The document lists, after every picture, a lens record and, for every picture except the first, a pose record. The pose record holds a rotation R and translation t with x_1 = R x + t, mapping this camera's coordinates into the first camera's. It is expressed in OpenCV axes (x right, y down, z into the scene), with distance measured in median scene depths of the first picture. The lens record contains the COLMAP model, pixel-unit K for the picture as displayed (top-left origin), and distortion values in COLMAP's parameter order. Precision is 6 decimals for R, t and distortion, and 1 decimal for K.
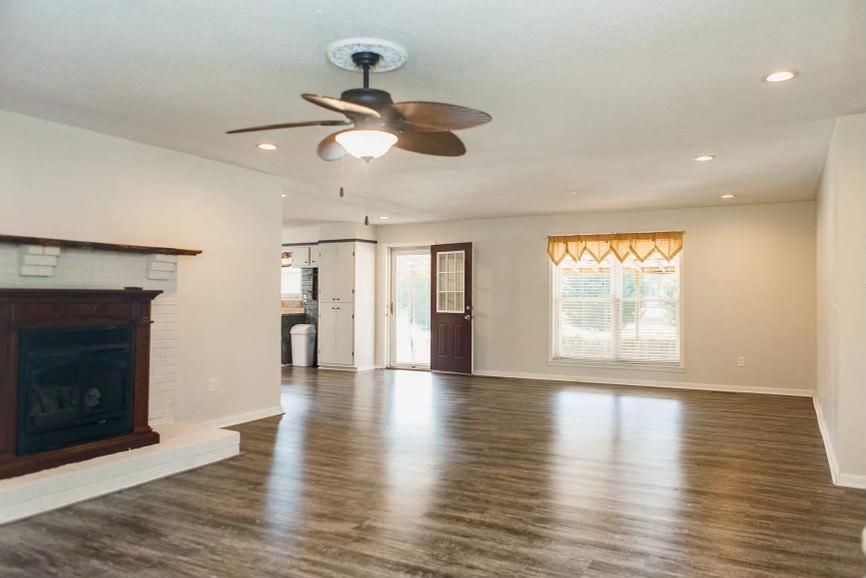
lens RADIAL K [[656.1, 0, 431.8], [0, 656.1, 287.1], [0, 0, 1]] dist [-0.005302, -0.000628]
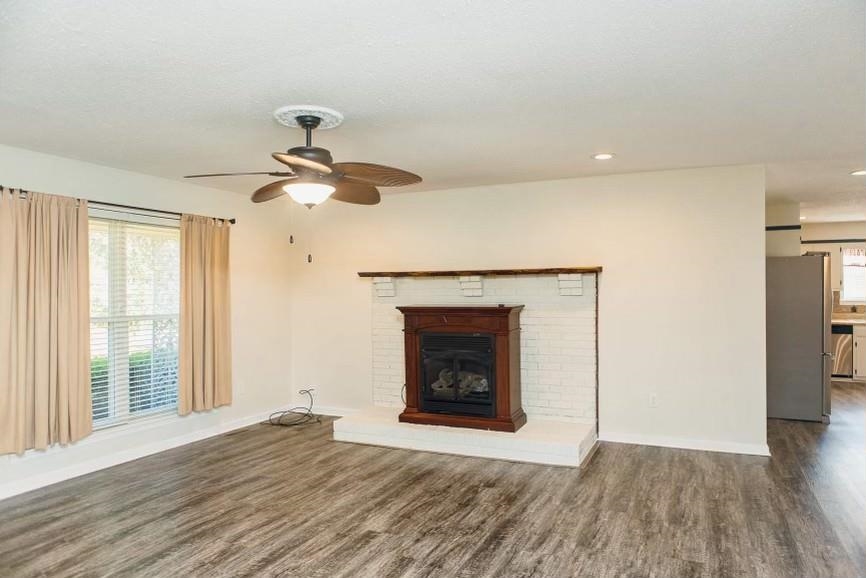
lens RADIAL K [[579.1, 0, 433.6], [0, 579.1, 289.5], [0, 0, 1]] dist [-0.029435, 0.014563]
pose [[0.058020, -0.011022, -0.998255, 0.749894], [0.024232, 0.999660, -0.009629, -0.023935], [0.998021, -0.023631, 0.058267, 0.921457]]
